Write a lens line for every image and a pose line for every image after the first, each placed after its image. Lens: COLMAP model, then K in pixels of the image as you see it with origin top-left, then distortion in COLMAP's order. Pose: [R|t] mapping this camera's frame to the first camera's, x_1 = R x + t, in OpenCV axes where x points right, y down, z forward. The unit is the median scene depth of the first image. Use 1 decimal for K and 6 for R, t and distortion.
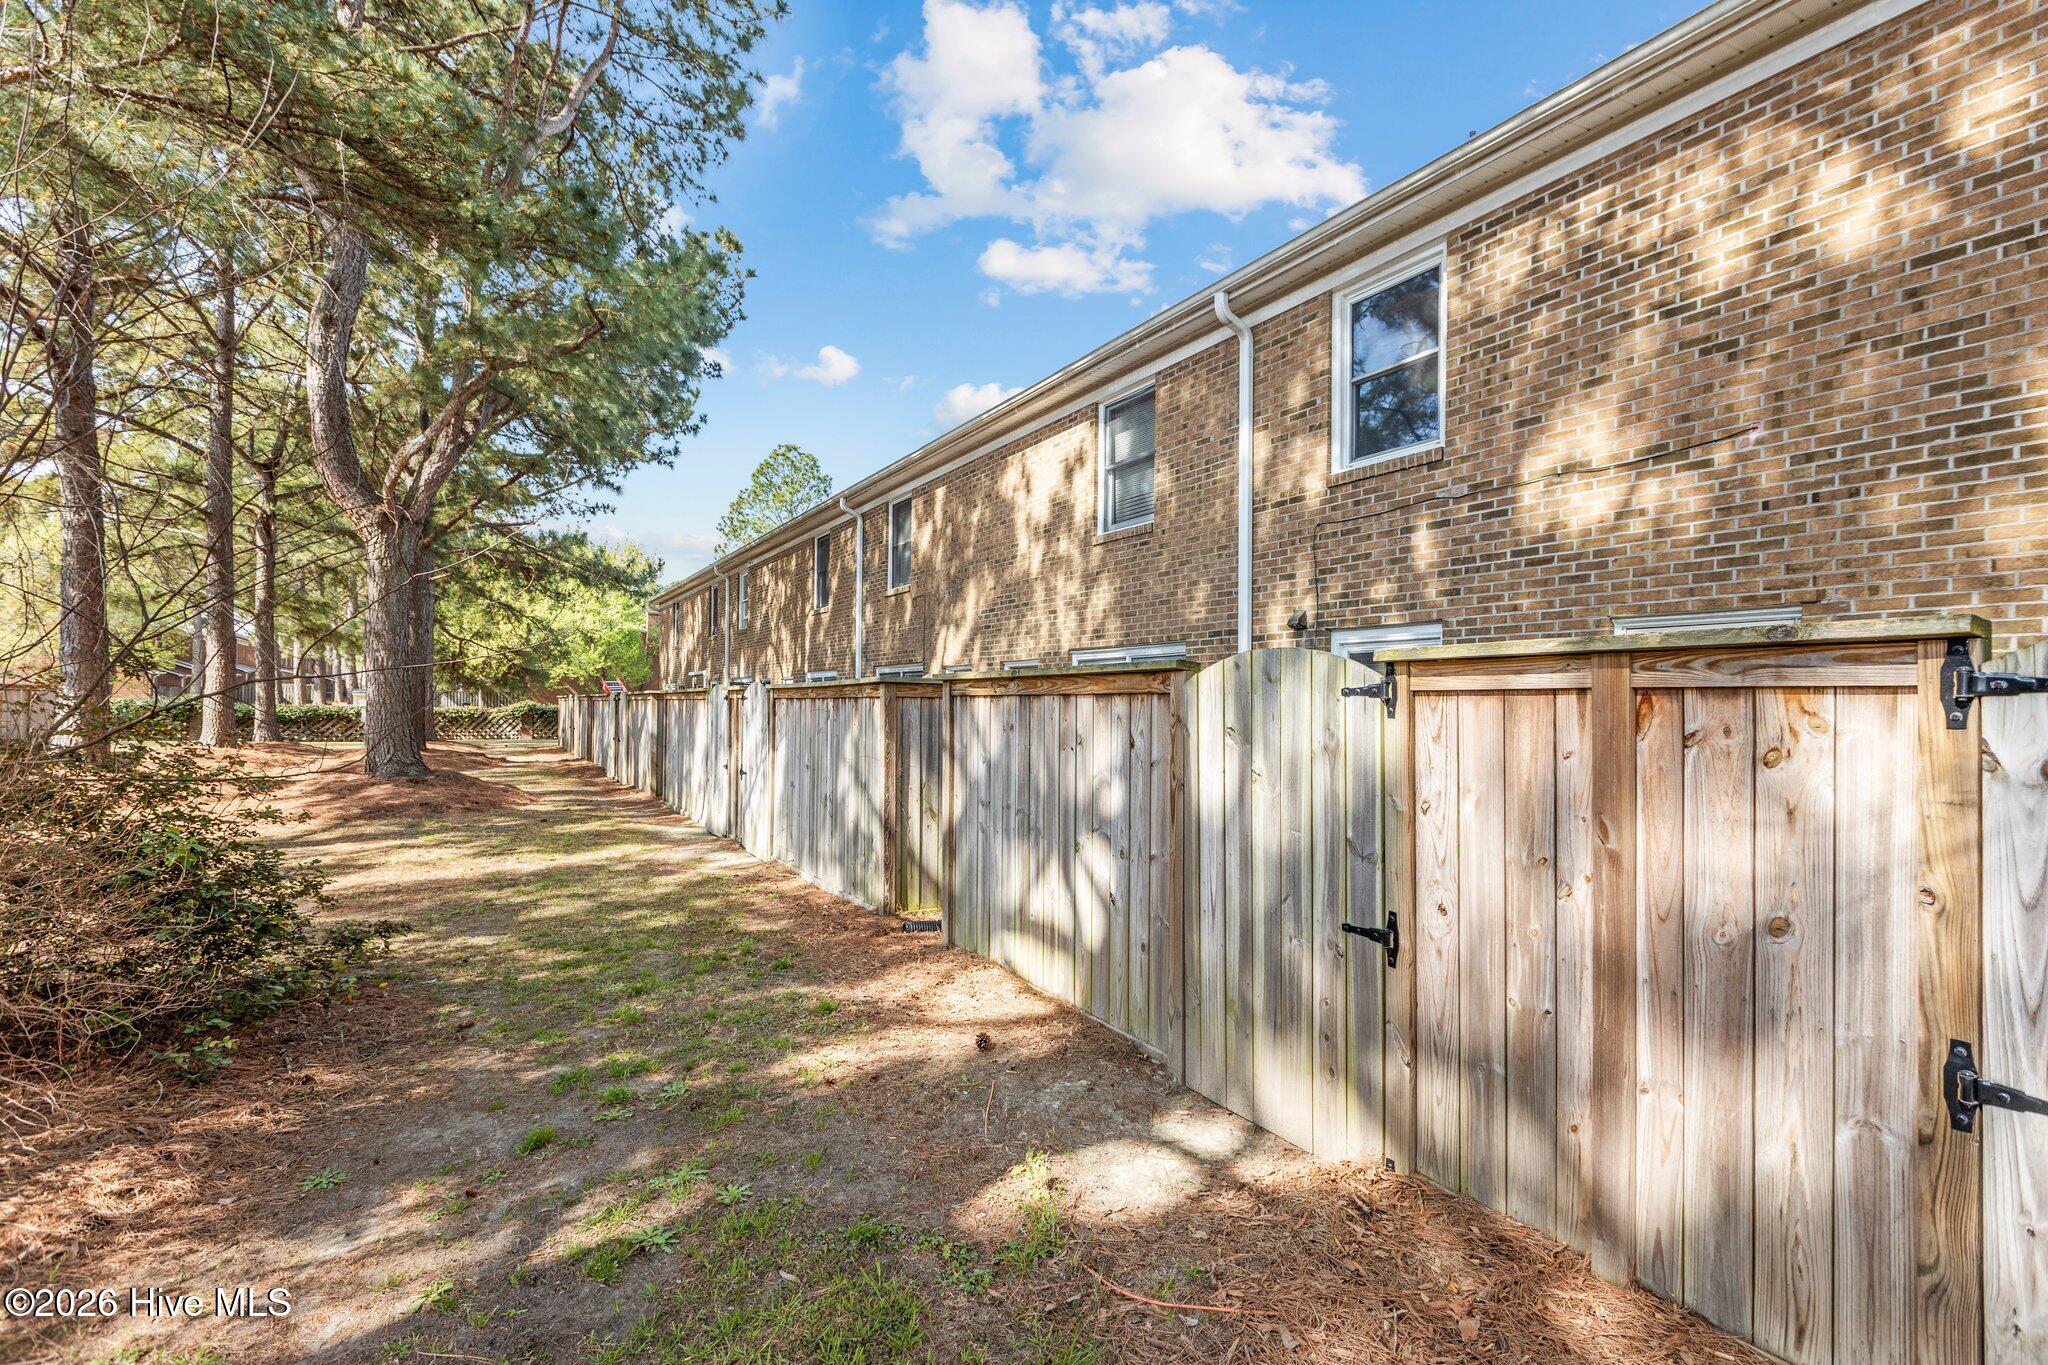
lens RADIAL K [[920.1, 0, 1022.8], [0, 920.1, 696.8], [0, 0, 1]] dist [0.004187, -0.000219]
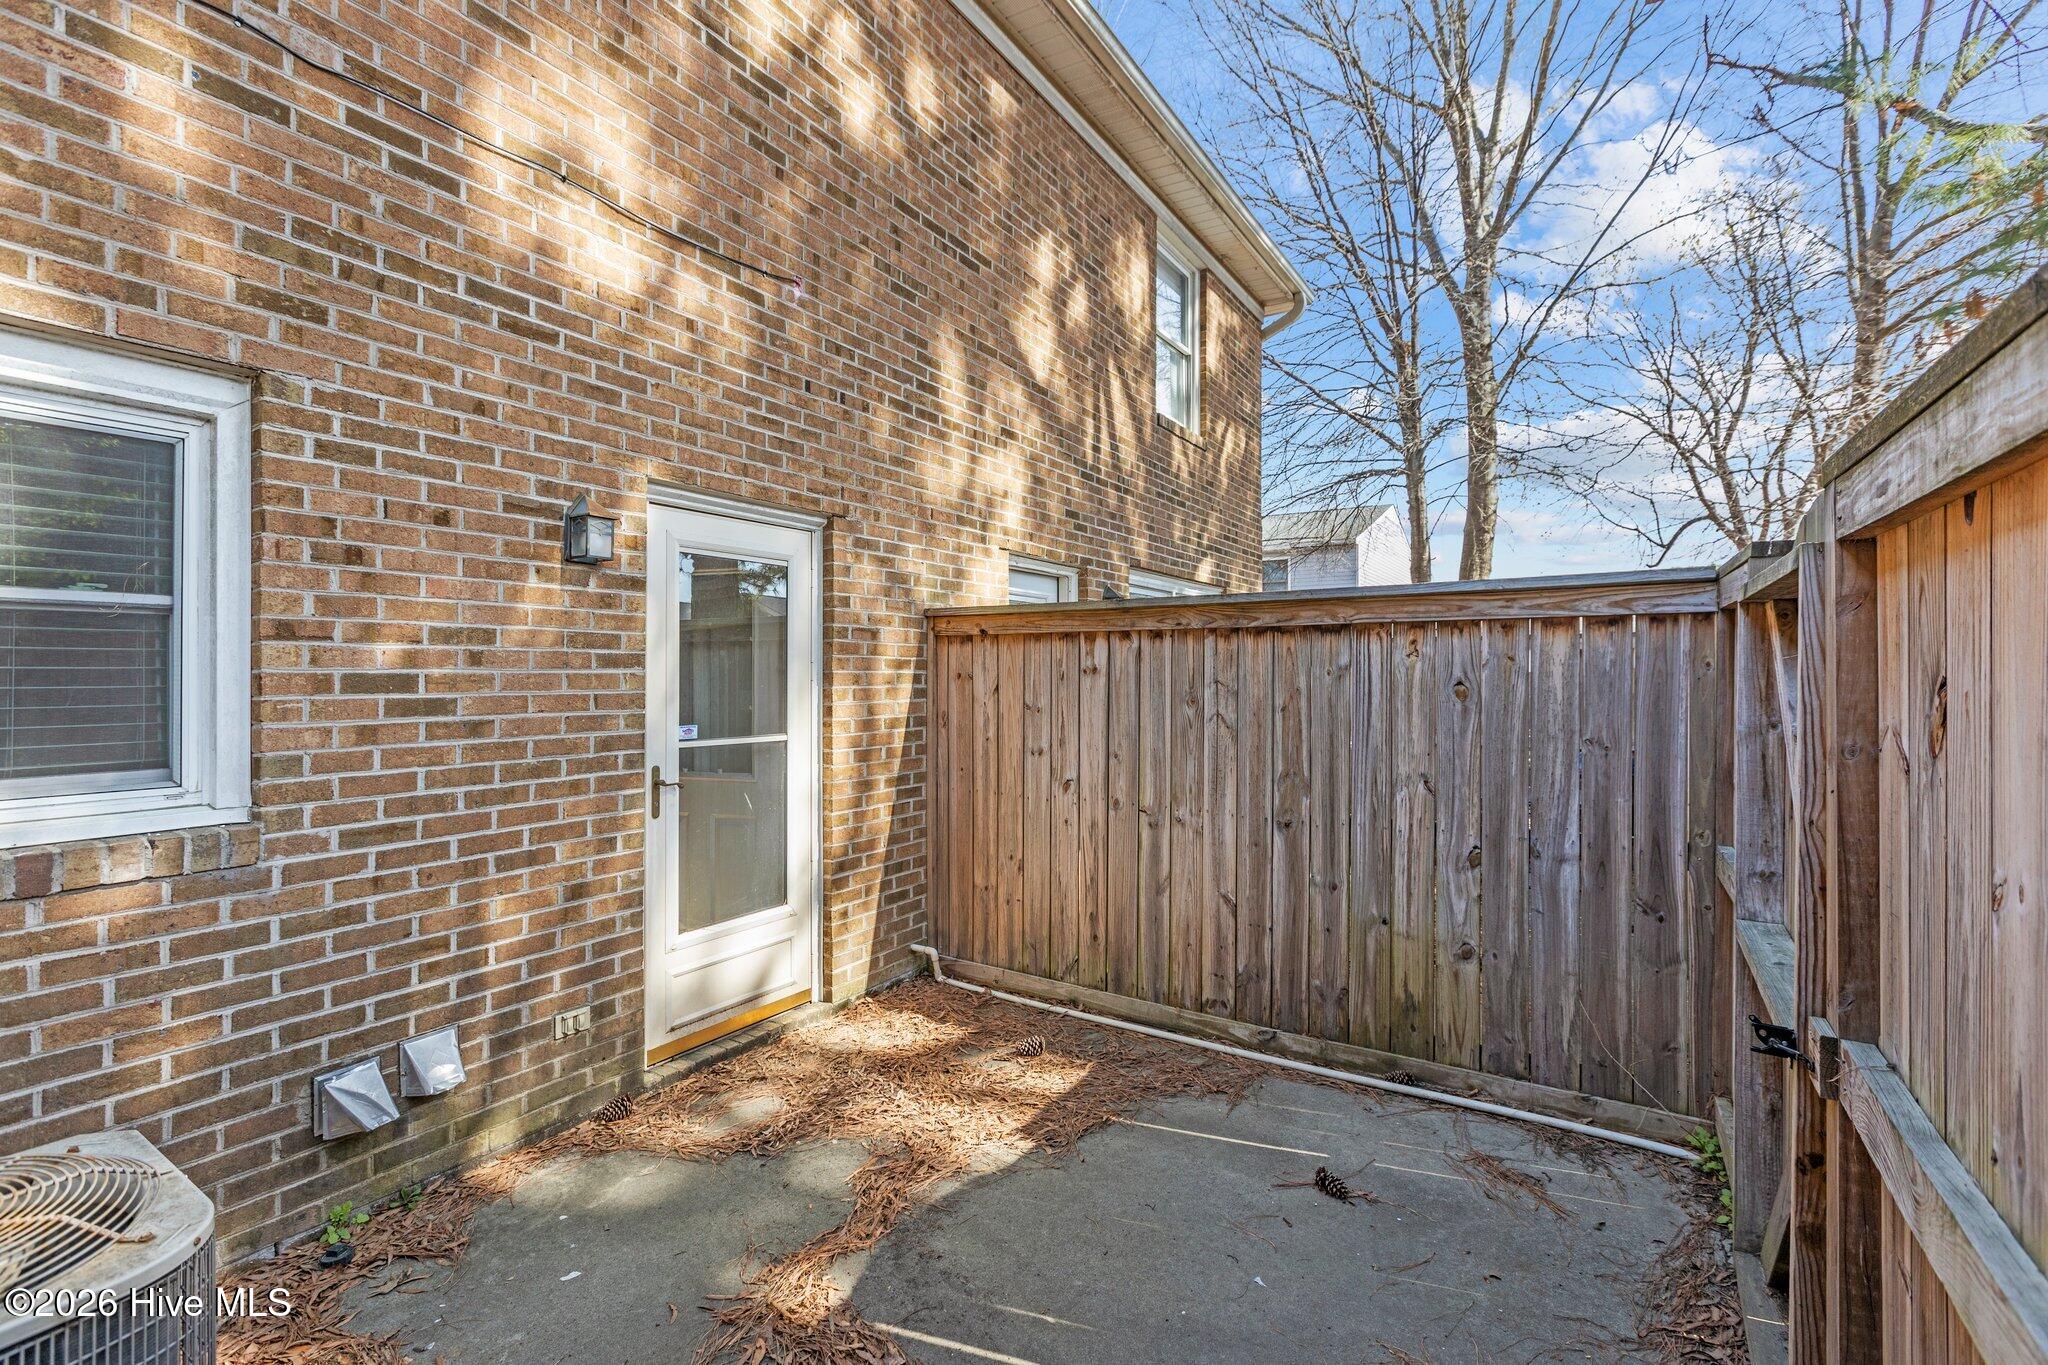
lens RADIAL K [[920.1, 0, 1038.3], [0, 920.1, 669.6], [0, 0, 1]] dist [0.004187, -0.000219]
pose [[-0.461170, -0.009770, 0.887258, -0.008766], [-0.014782, 0.999885, 0.003327, 0.035601], [-0.887189, -0.011581, -0.461261, 1.170930]]
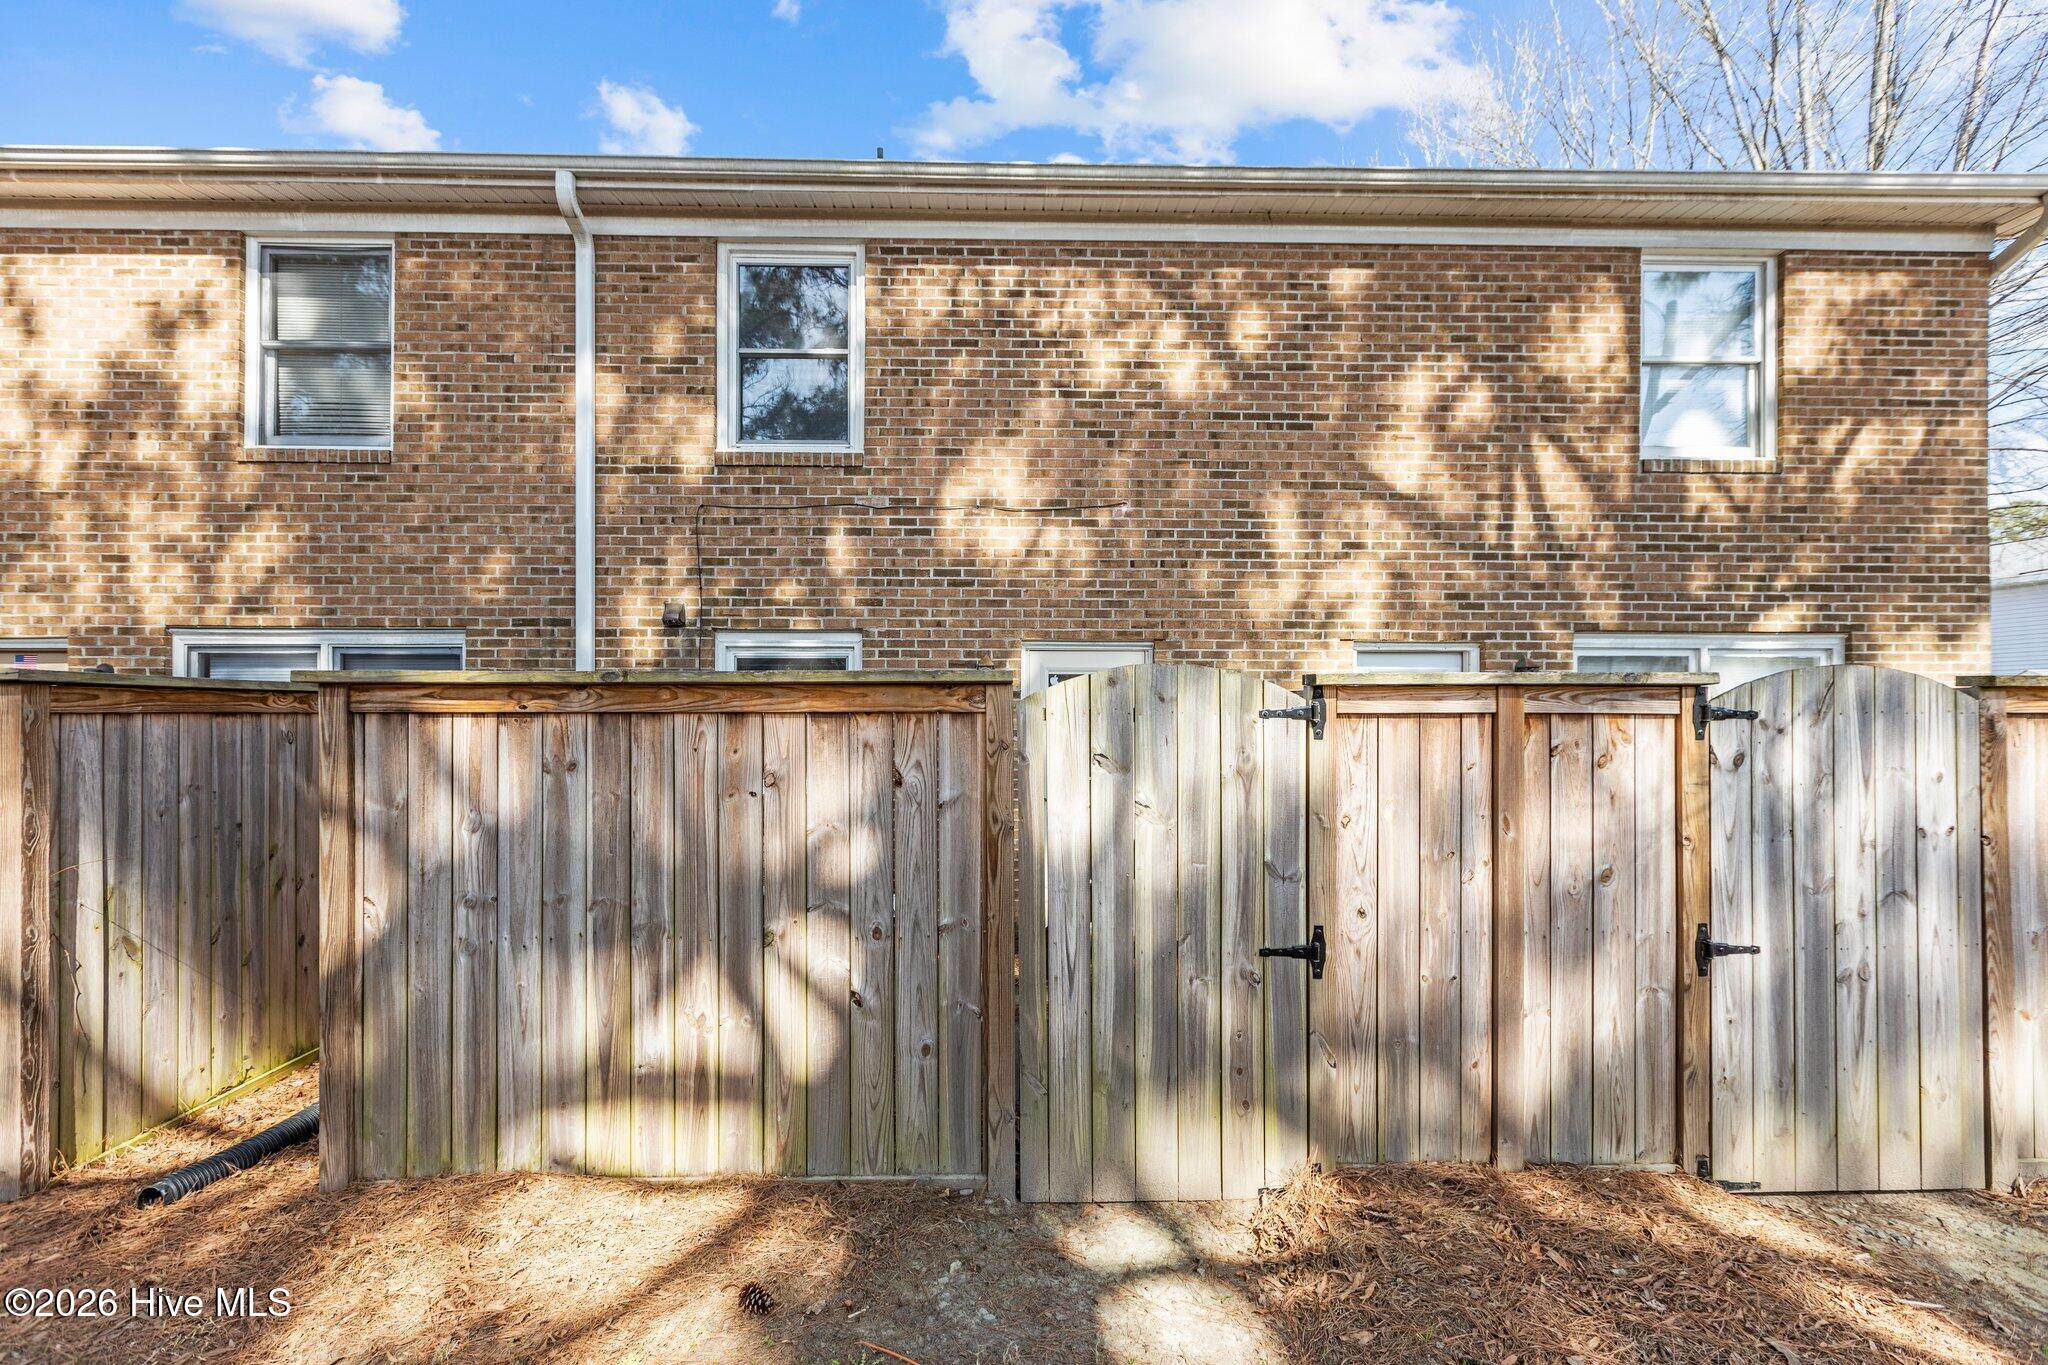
lens RADIAL K [[920.1, 0, 1021.6], [0, 920.1, 700.2], [0, 0, 1]] dist [0.004187, -0.000219]
pose [[0.496887, 0.000750, 0.867815, -0.410833], [-0.004498, 0.999988, 0.001711, -0.013332], [-0.867803, -0.004754, 0.496885, 0.473947]]
